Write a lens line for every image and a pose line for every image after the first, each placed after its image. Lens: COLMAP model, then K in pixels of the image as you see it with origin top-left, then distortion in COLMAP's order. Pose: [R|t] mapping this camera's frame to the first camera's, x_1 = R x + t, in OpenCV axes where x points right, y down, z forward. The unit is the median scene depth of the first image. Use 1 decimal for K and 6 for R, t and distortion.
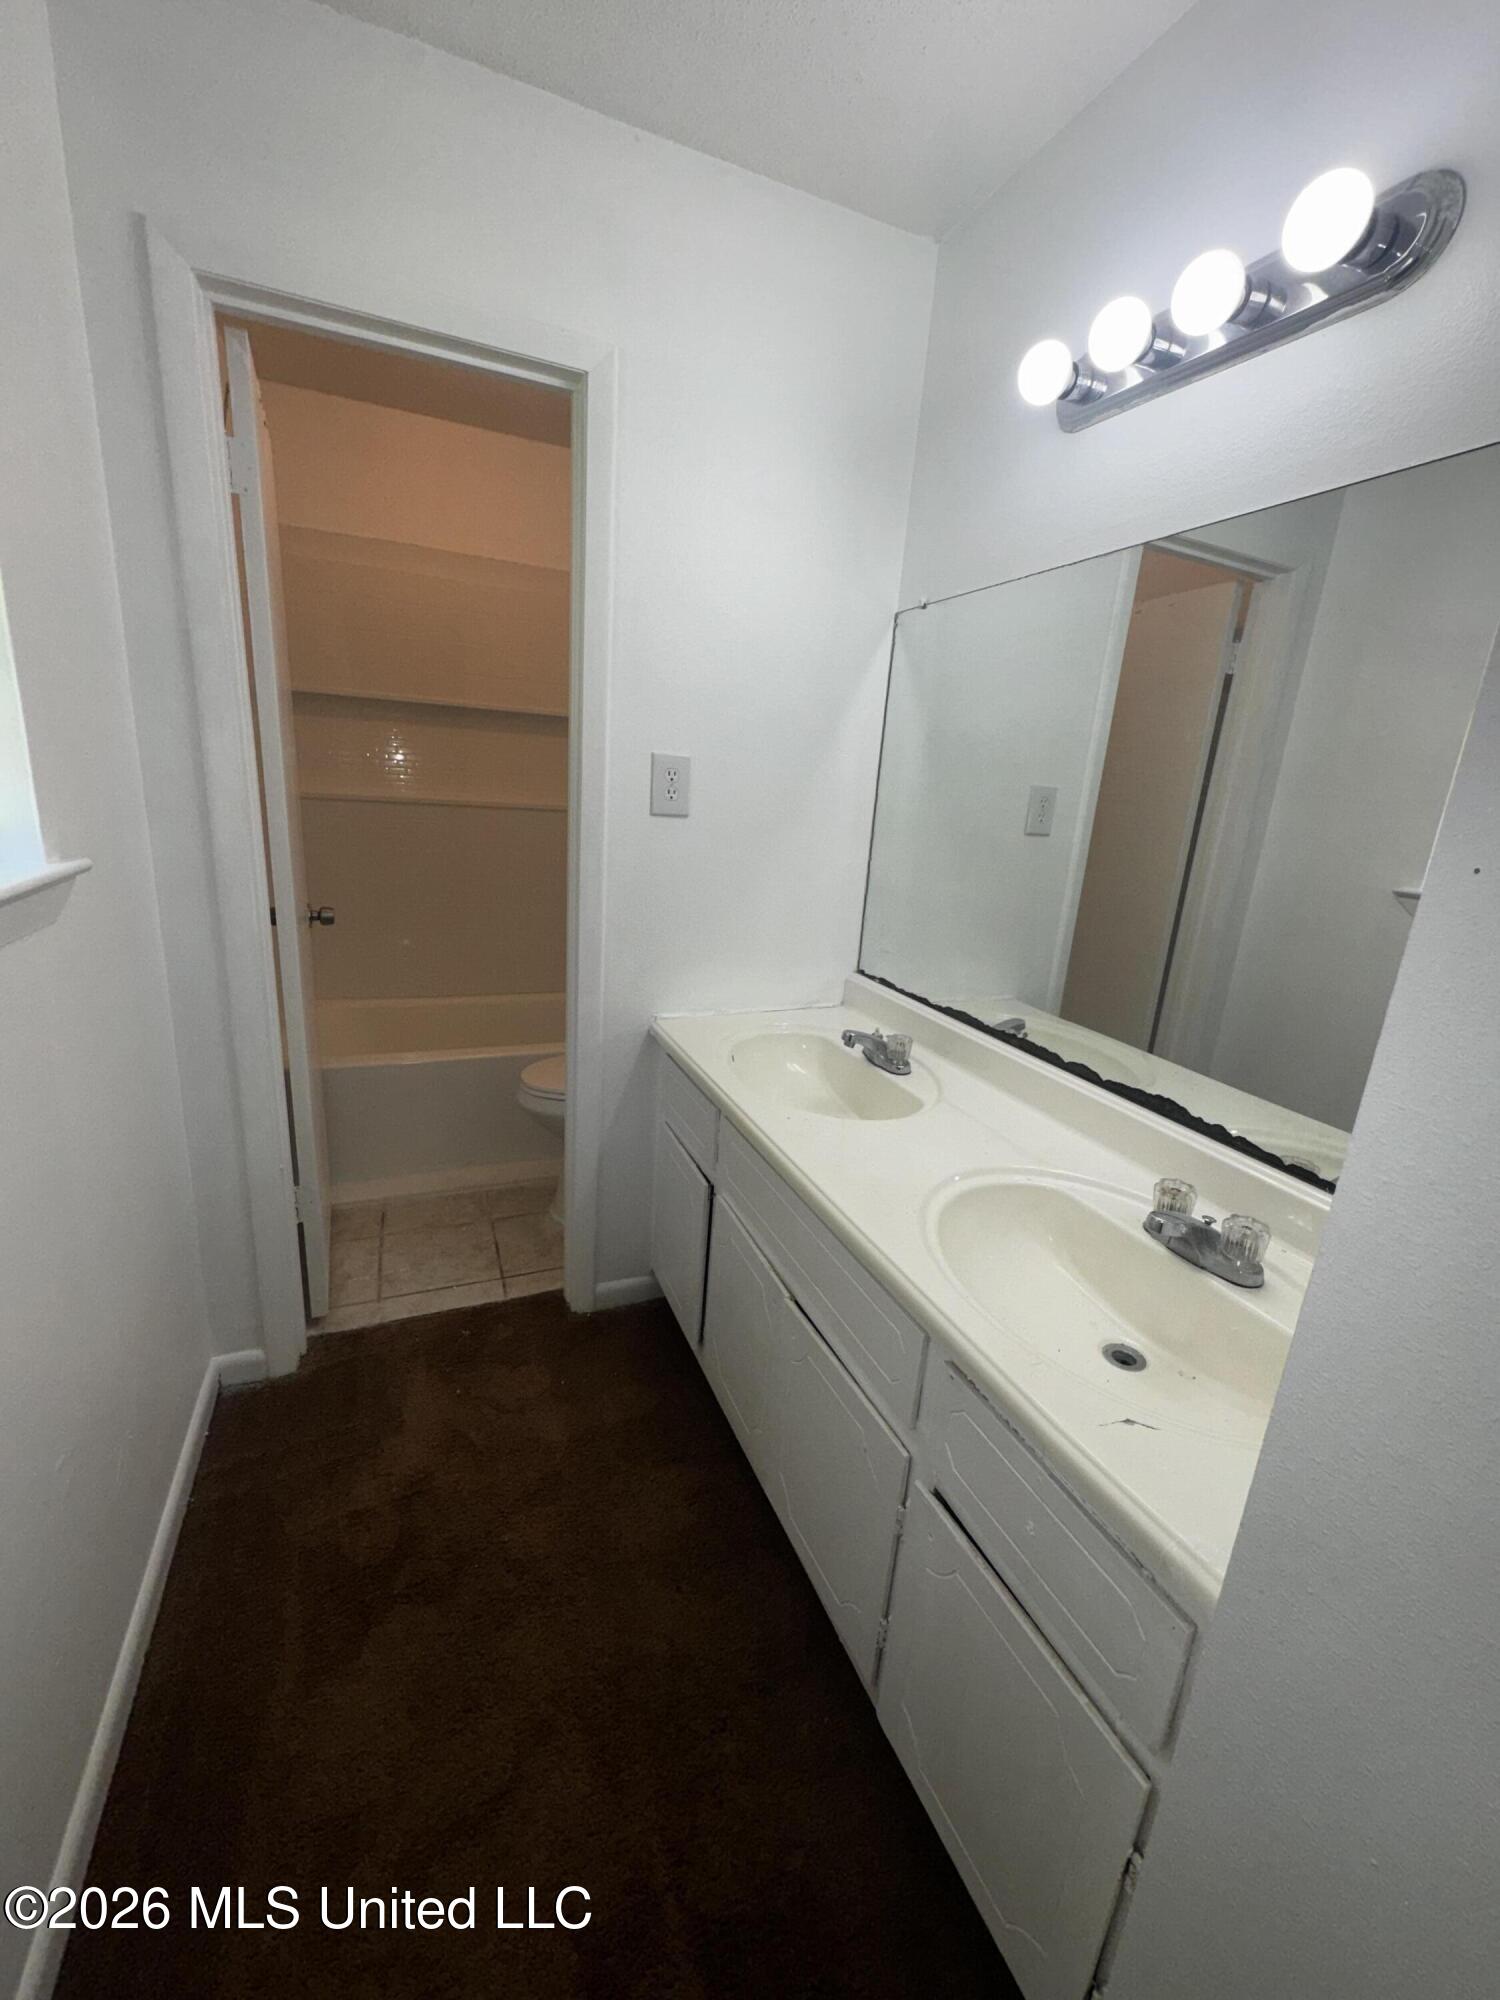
lens RADIAL K [[796.9, 0, 749.8], [0, 796.9, 997.2], [0, 0, 1]] dist [-0.001765, -0.000105]
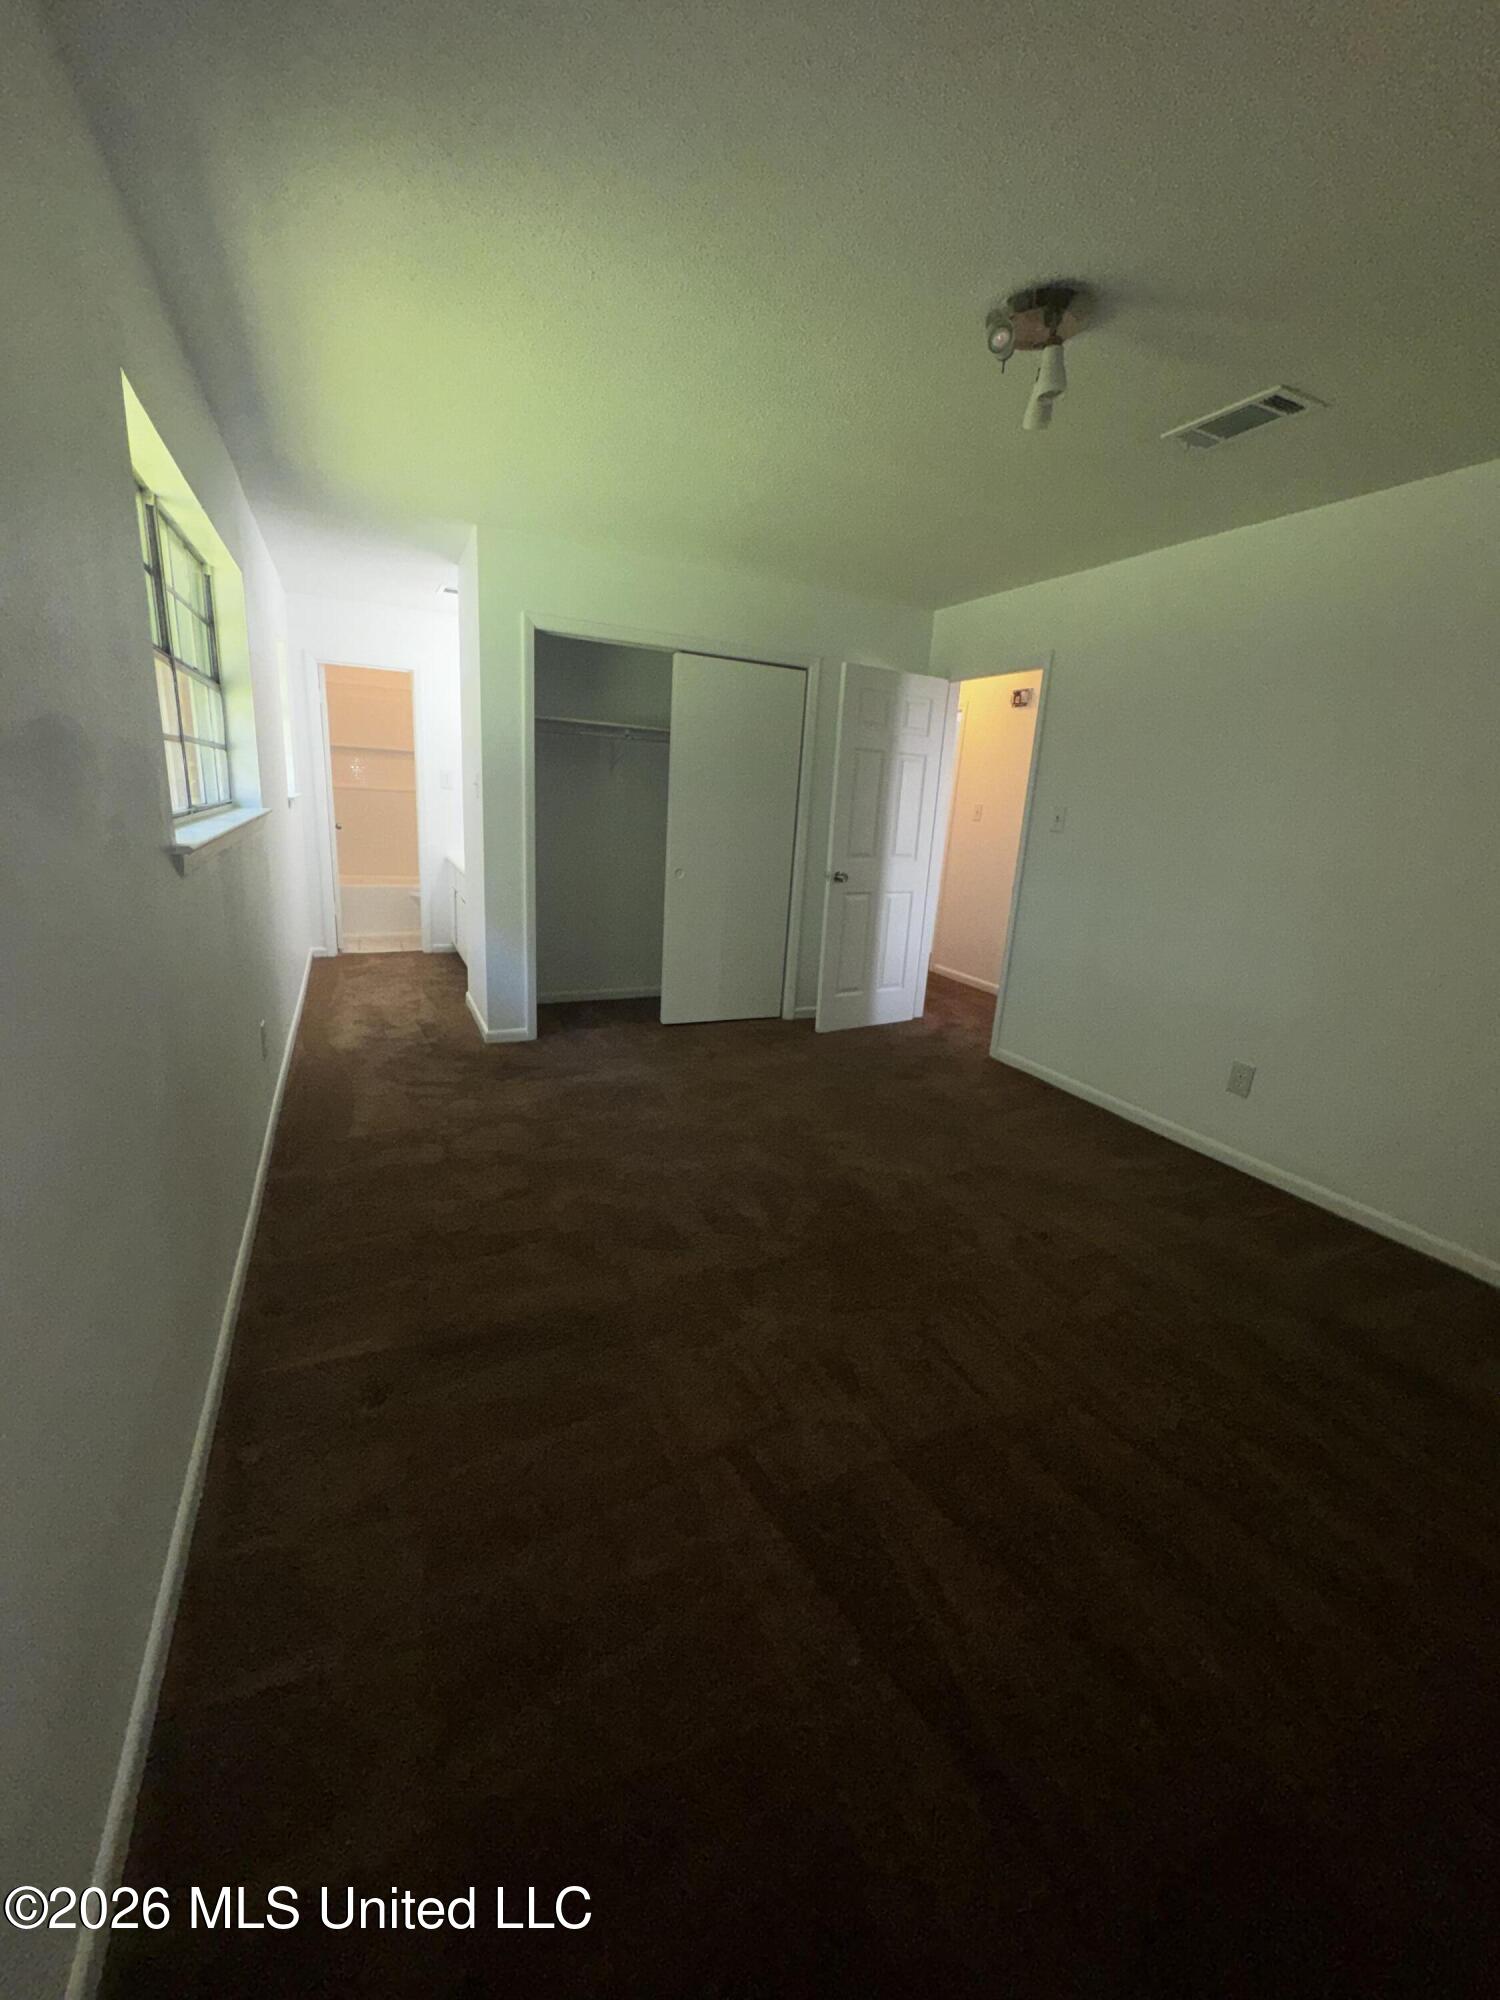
lens RADIAL K [[796.9, 0, 749.8], [0, 796.9, 997.2], [0, 0, 1]] dist [-0.001765, -0.000105]
pose [[0.999084, -0.016504, 0.039483, 1.016380], [0.016862, 0.999820, -0.008734, 0.694142], [-0.039332, 0.009391, 0.999182, -2.369913]]
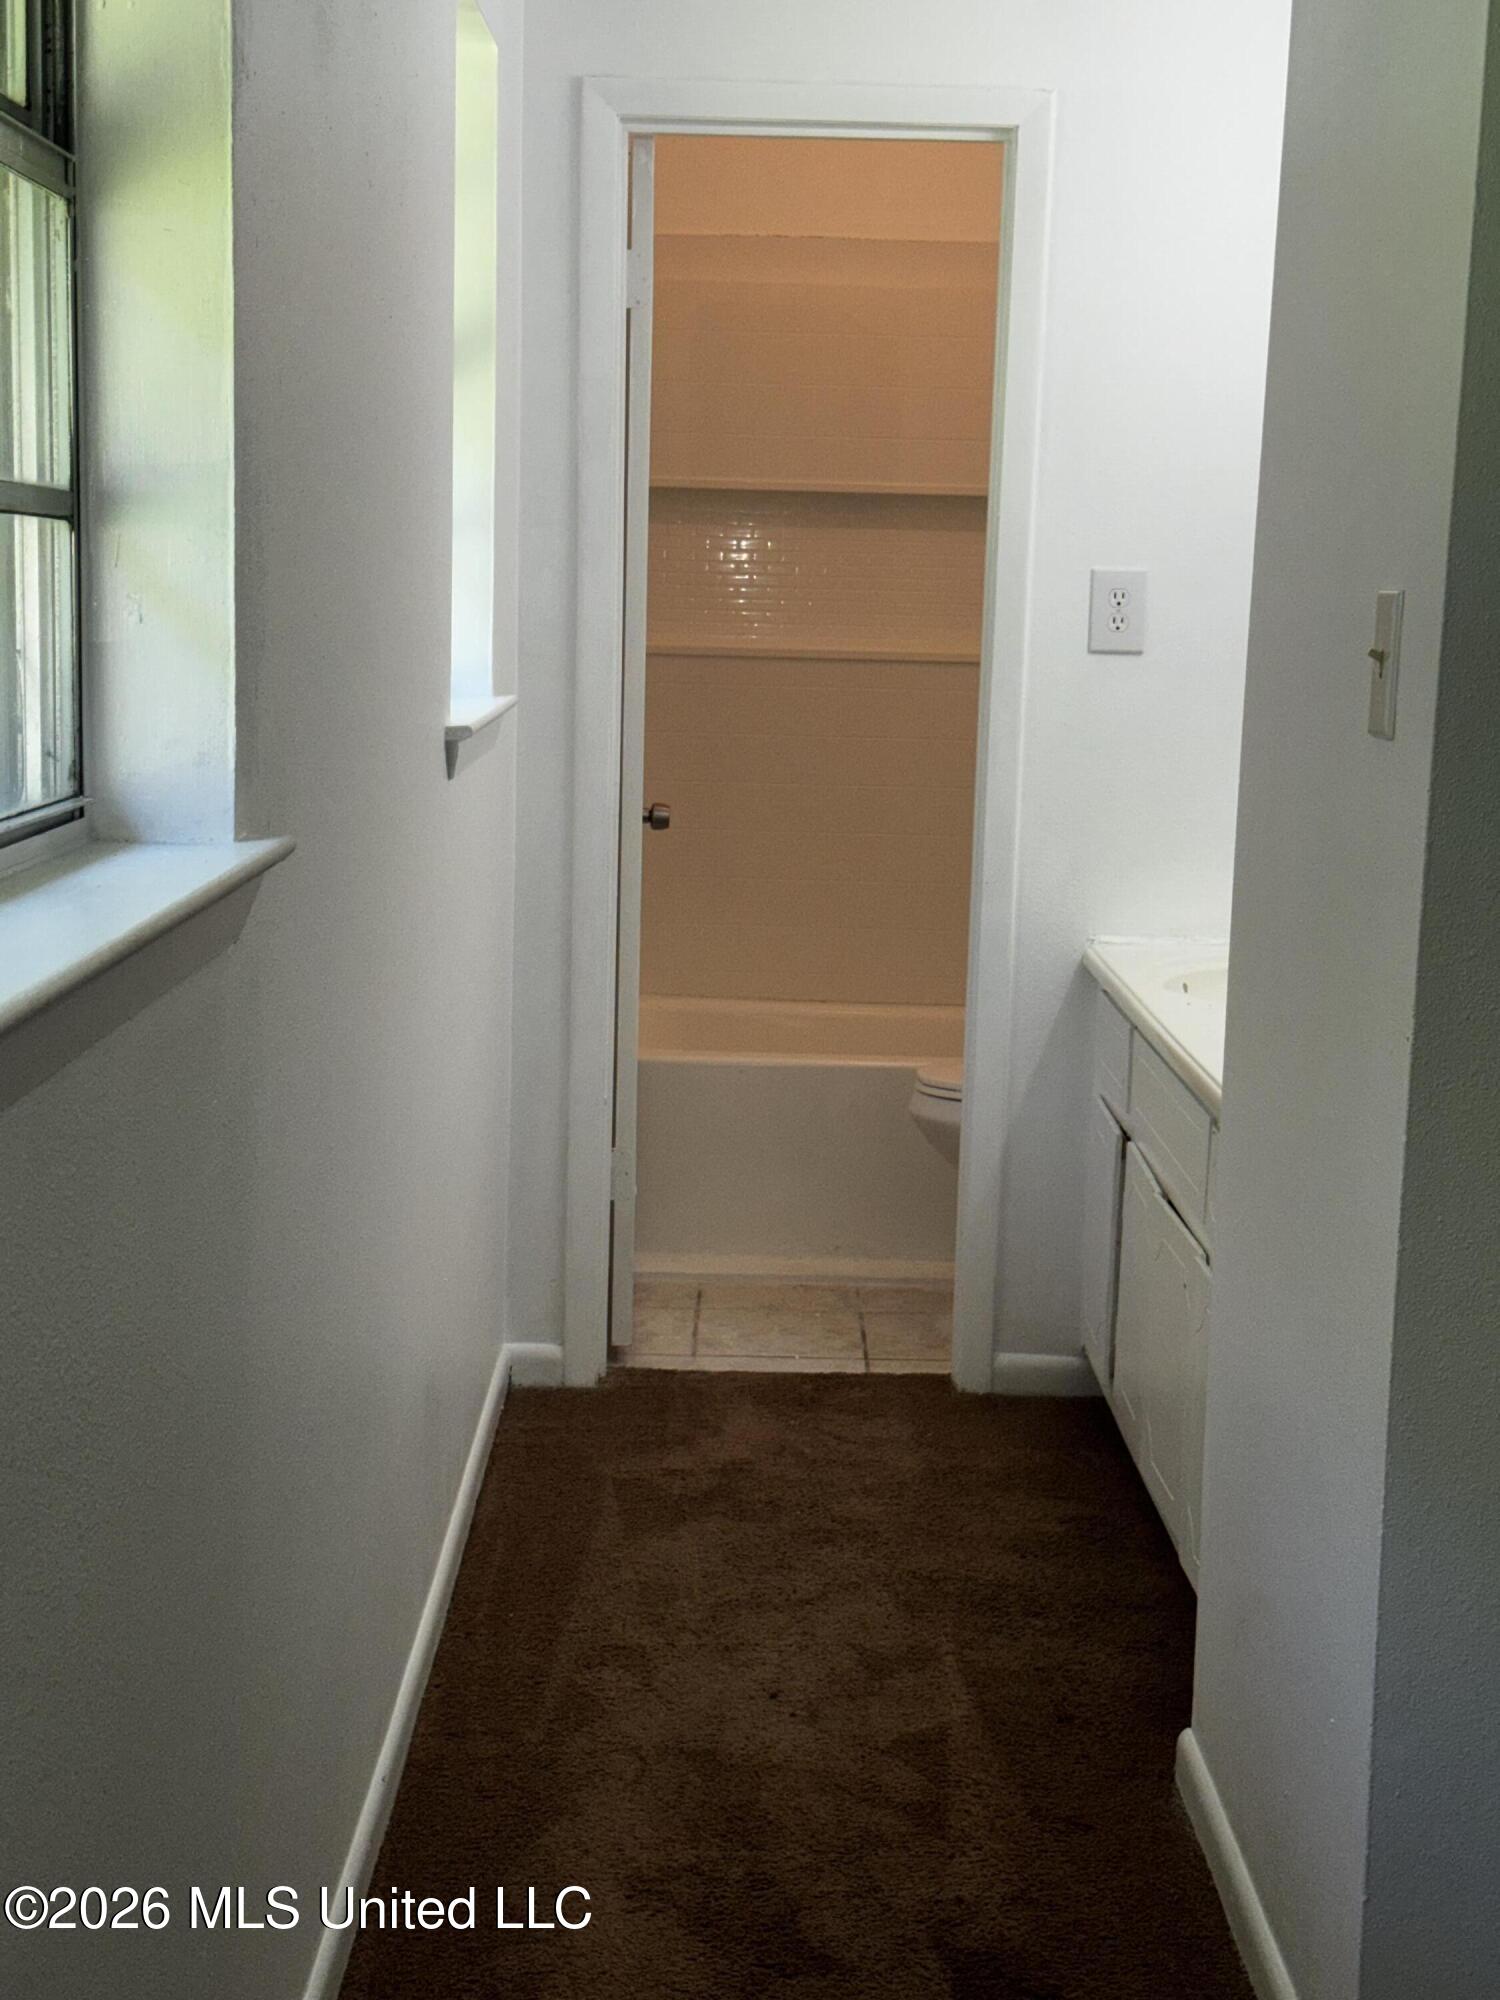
lens RADIAL K [[2811.2, 0, 750.0], [0, 2811.2, 1000.0], [0, 0, 1]] dist [0.138429, 0.007066]
pose [[0.920921, 0.018479, -0.389310, 0.597452], [-0.067528, 0.991334, -0.112684, 0.395746], [0.383854, 0.130063, 0.914188, -1.429654]]
